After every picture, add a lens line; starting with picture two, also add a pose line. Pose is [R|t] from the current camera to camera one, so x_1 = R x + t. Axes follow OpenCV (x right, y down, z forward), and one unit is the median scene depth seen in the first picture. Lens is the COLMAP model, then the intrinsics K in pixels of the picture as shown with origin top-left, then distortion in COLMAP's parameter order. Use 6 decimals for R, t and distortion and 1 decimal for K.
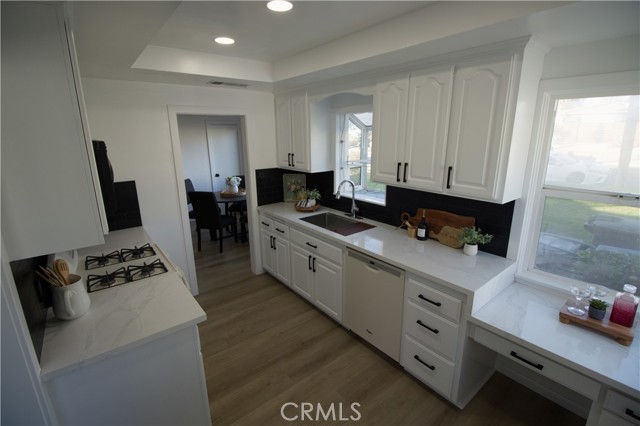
lens RADIAL K [[300.0, 0, 322.0], [0, 300.0, 208.5], [0, 0, 1]] dist [-0.000967, 0.000000]
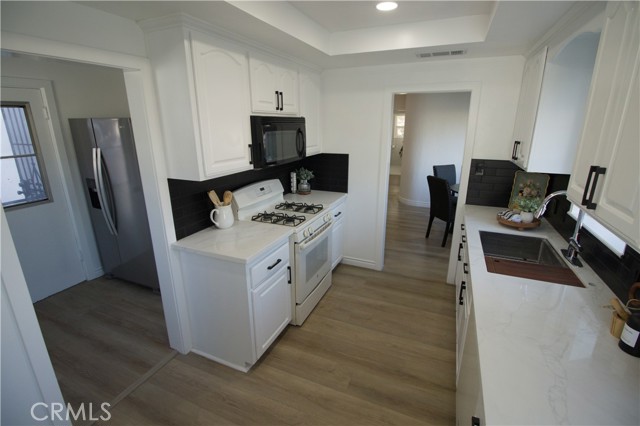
lens RADIAL K [[300.0, 0, 322.0], [0, 300.0, 208.5], [0, 0, 1]] dist [-0.000967, 0.000000]
pose [[0.465612, 0.248656, -0.849338, 0.378984], [-0.220885, 0.961995, 0.160548, -0.052085], [0.856980, 0.112853, 0.502841, 0.329128]]
